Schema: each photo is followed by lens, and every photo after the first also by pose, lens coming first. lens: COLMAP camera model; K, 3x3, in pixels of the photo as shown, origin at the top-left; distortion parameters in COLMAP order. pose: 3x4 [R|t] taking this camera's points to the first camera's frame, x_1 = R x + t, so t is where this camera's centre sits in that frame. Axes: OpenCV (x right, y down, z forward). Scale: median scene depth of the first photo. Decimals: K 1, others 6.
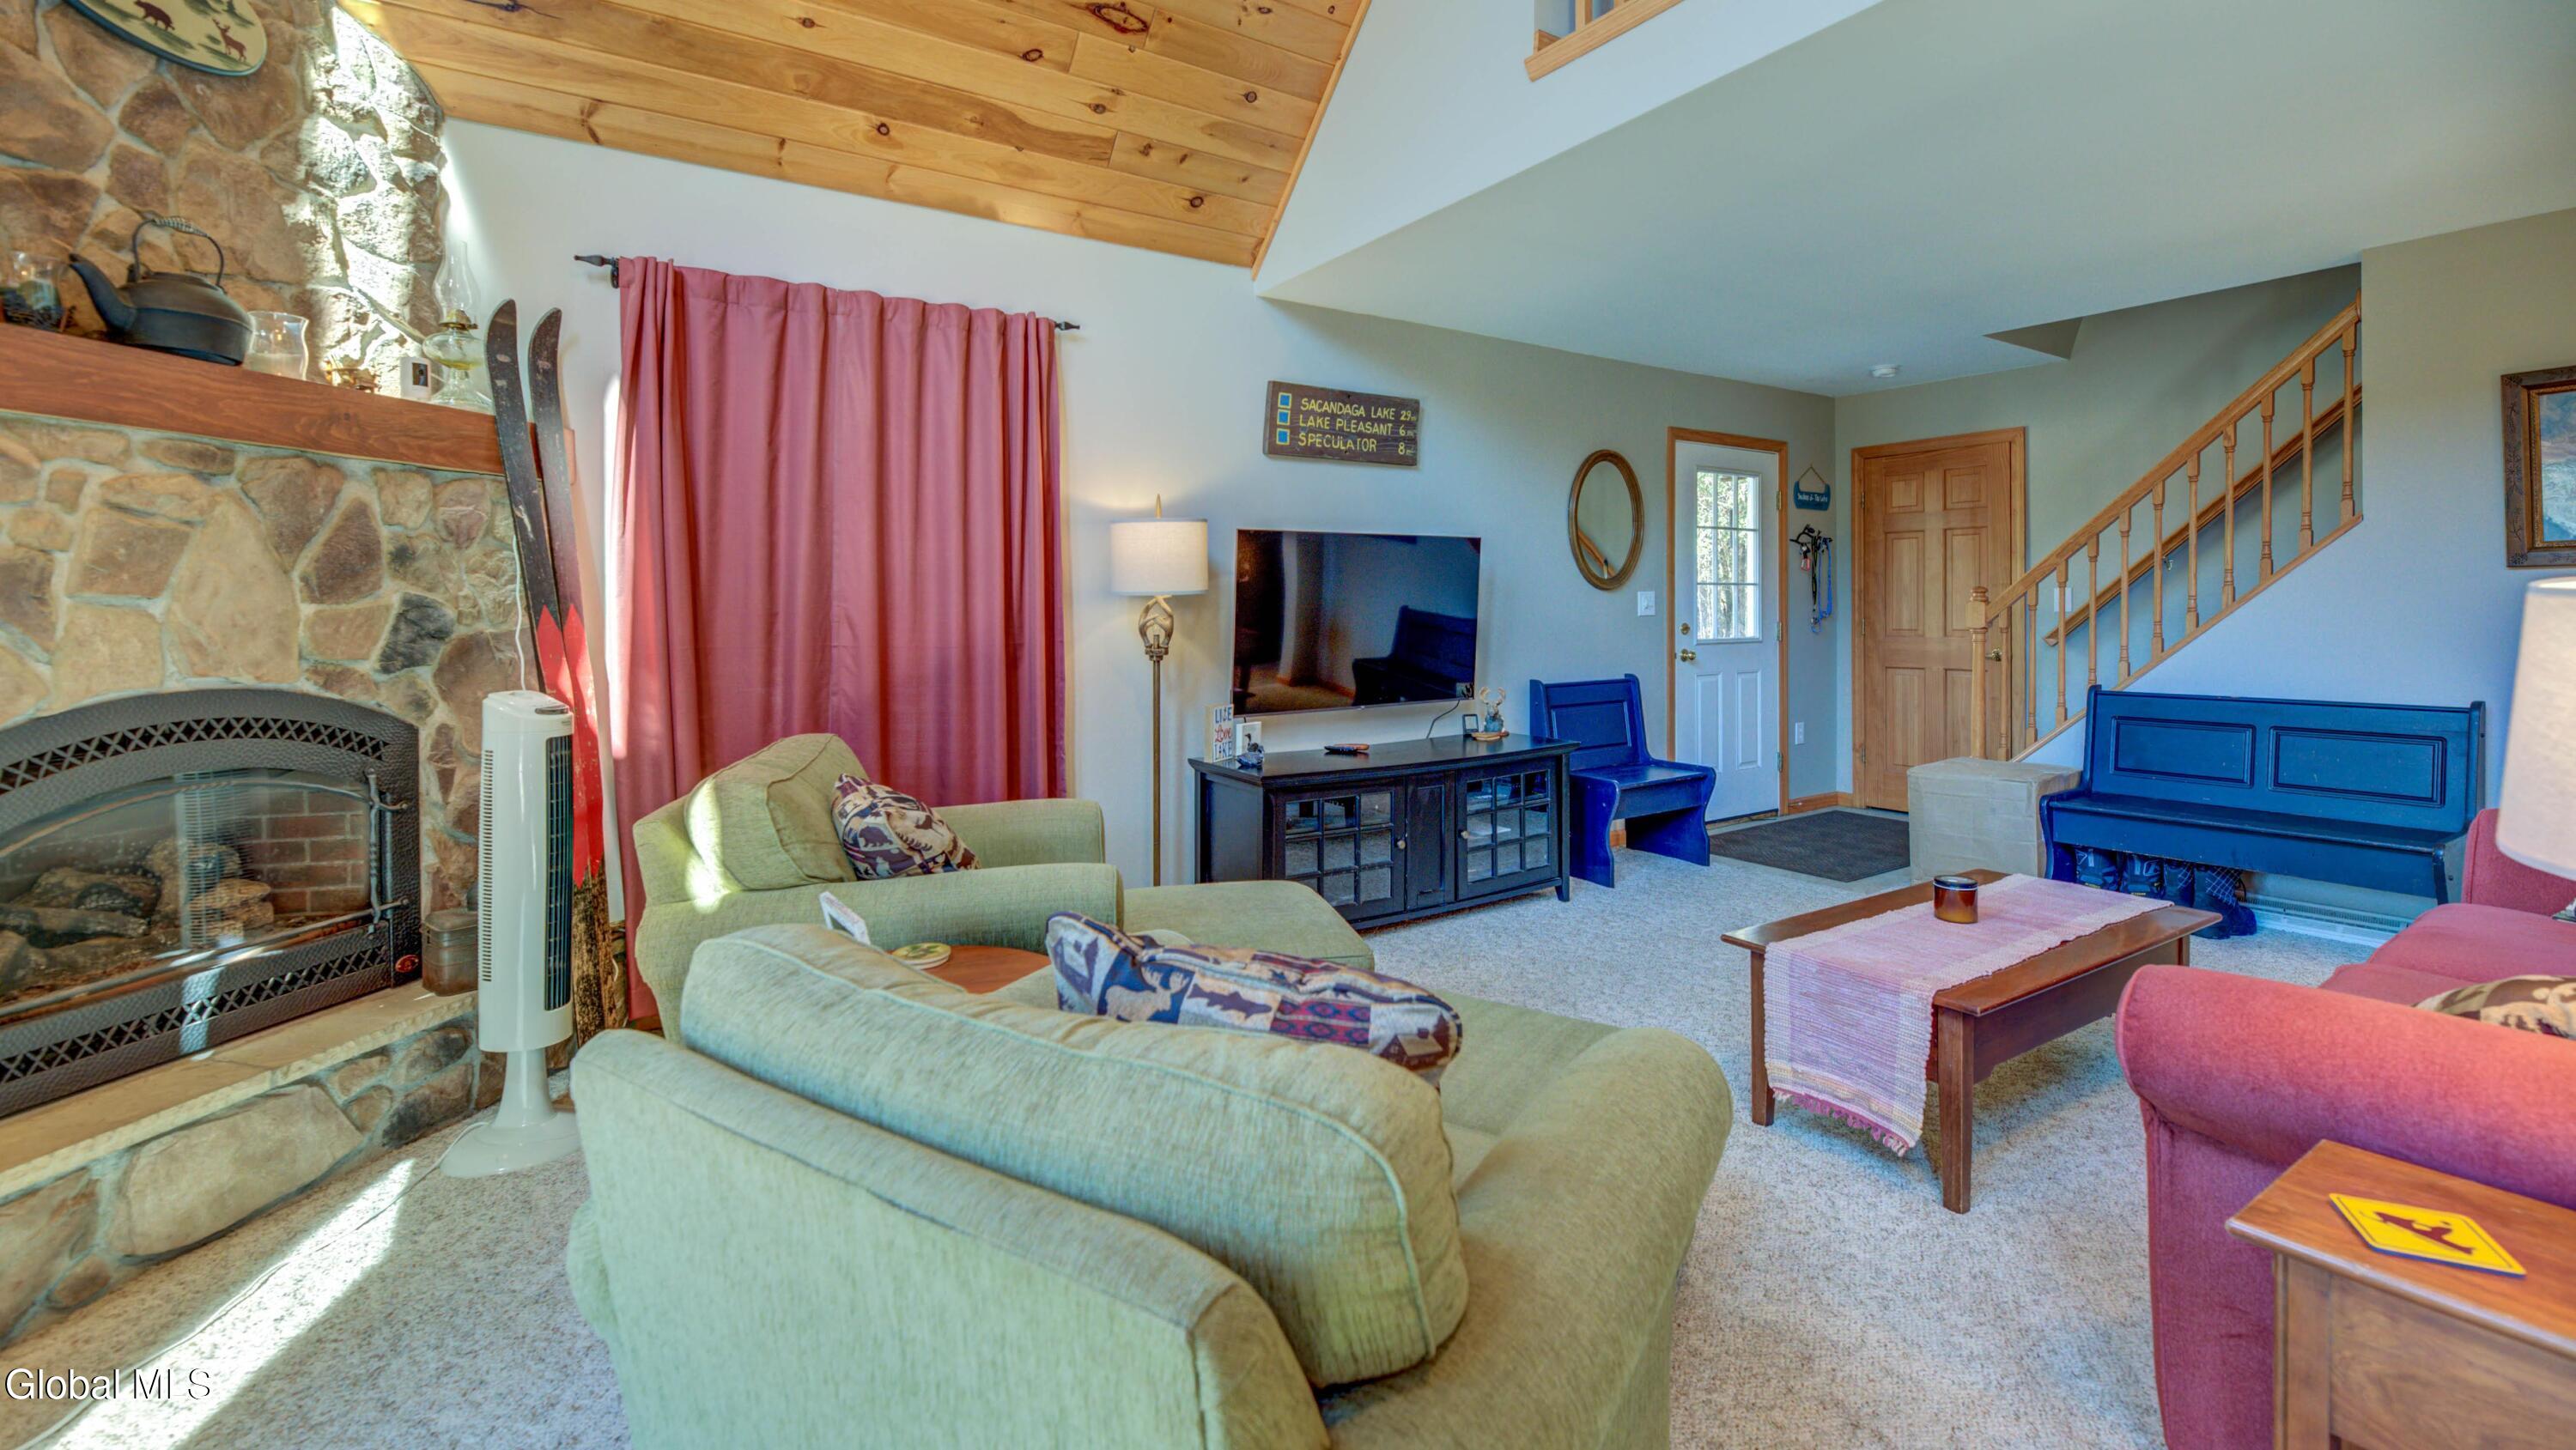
lens RADIAL K [[1053.9, 0, 1299.1], [0, 1053.9, 626.1], [0, 0, 1]] dist [-0.011212, -0.000143]
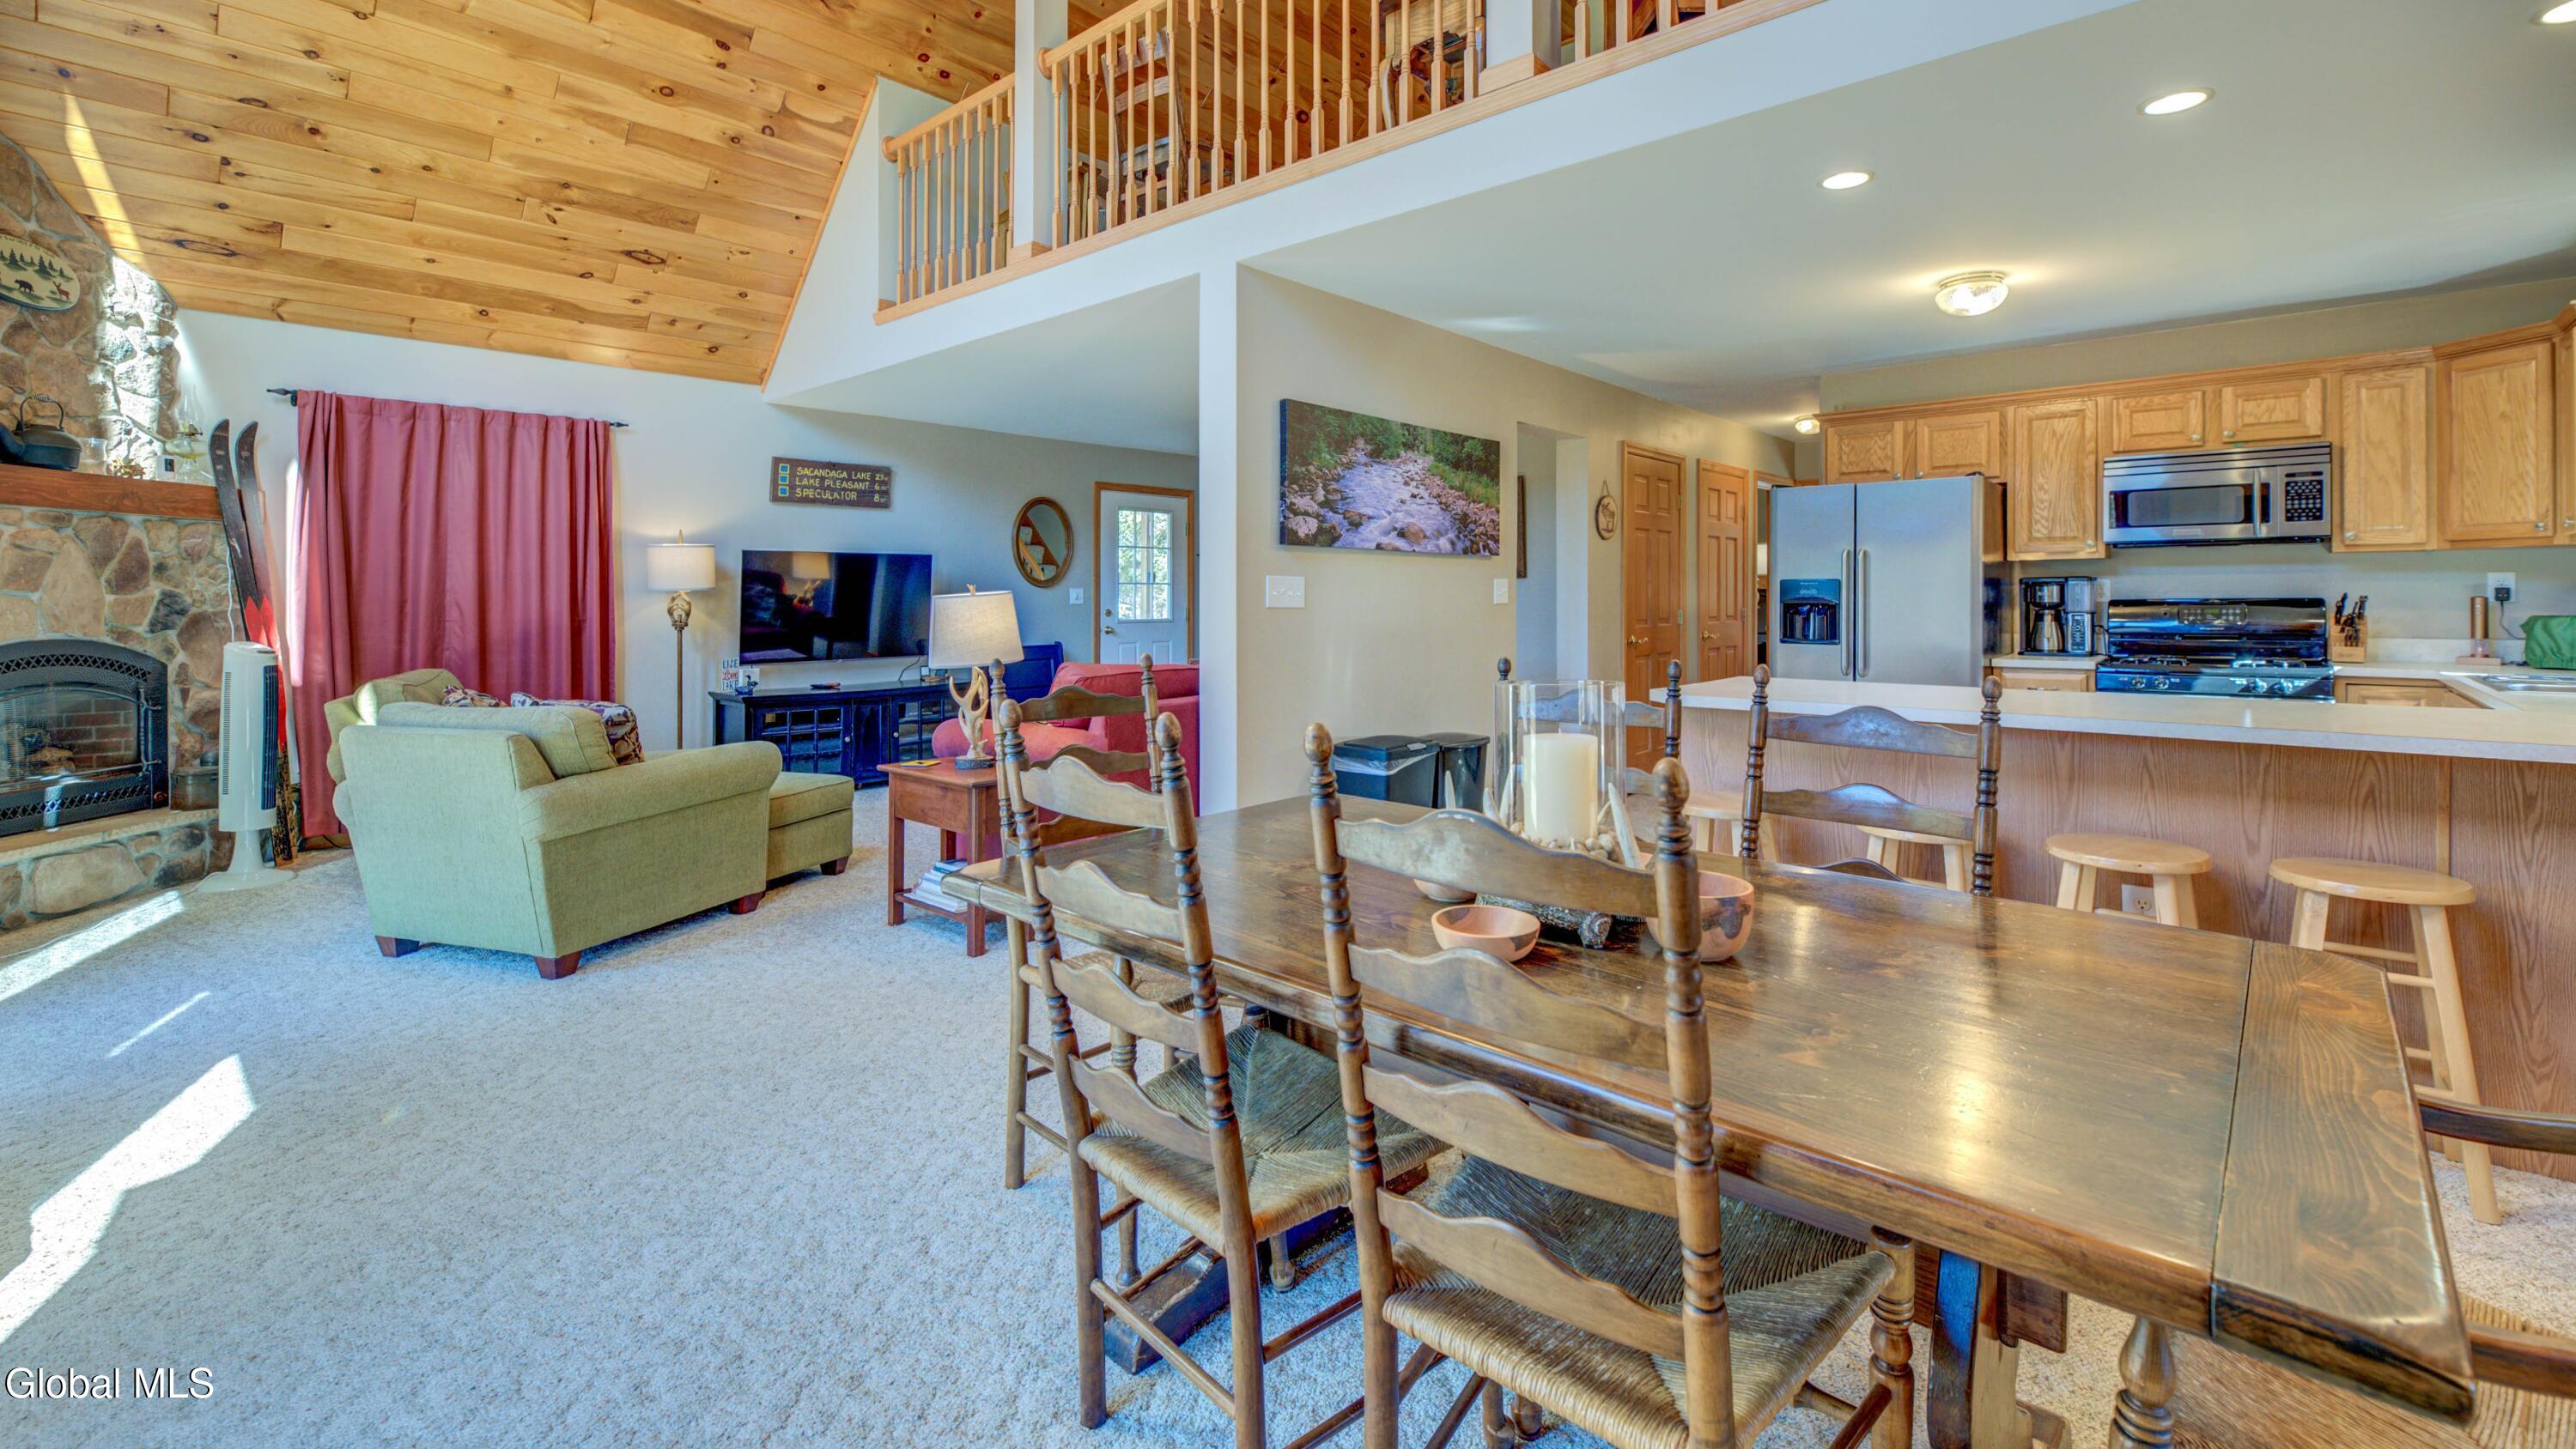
lens RADIAL K [[1093.1, 0, 1390.9], [0, 1093.1, 605.6], [0, 0, 1]] dist [-0.017104, 0.000050]
pose [[0.959772, 0.001006, 0.280780, 0.557415], [0.001844, 0.999949, -0.009886, 0.016396], [-0.280776, 0.010006, 0.959721, -1.152409]]
